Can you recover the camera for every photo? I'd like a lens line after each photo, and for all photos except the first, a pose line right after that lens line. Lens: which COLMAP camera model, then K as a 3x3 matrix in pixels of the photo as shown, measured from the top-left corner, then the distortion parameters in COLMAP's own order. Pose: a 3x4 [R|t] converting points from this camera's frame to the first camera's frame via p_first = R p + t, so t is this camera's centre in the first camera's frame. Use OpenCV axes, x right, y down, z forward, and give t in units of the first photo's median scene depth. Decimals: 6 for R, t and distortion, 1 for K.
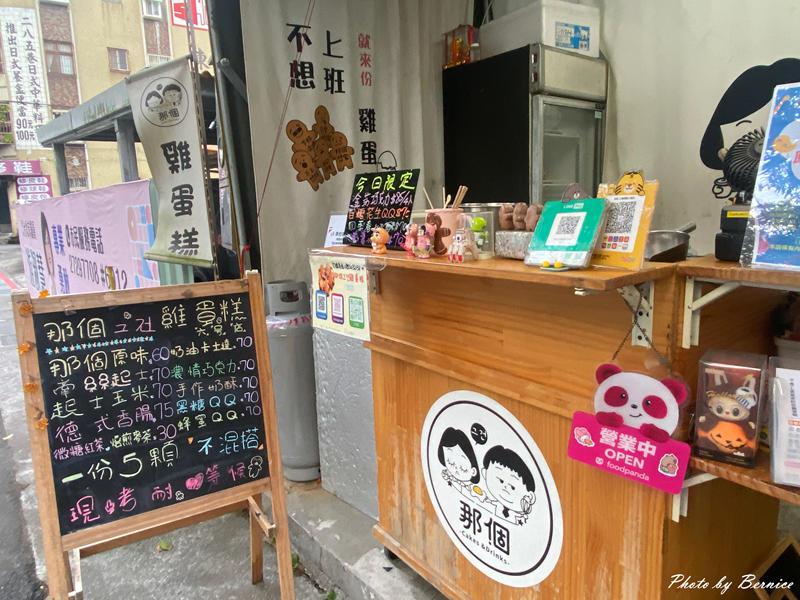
lens RADIAL K [[527.9, 0, 404.1], [0, 527.9, 296.9], [0, 0, 1]] dist [0.094116, -0.119622]
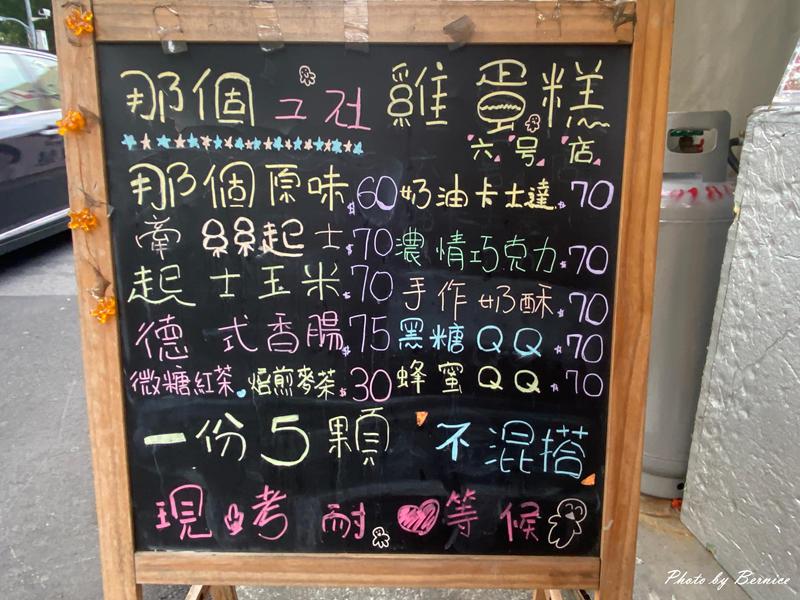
lens RADIAL K [[527.9, 0, 404.1], [0, 527.9, 296.9], [0, 0, 1]] dist [0.094116, -0.119622]
pose [[0.821631, 0.198763, -0.534244, -0.221114], [-0.104524, 0.973880, 0.201577, 0.102834], [0.560355, -0.109780, 0.820945, 0.700343]]
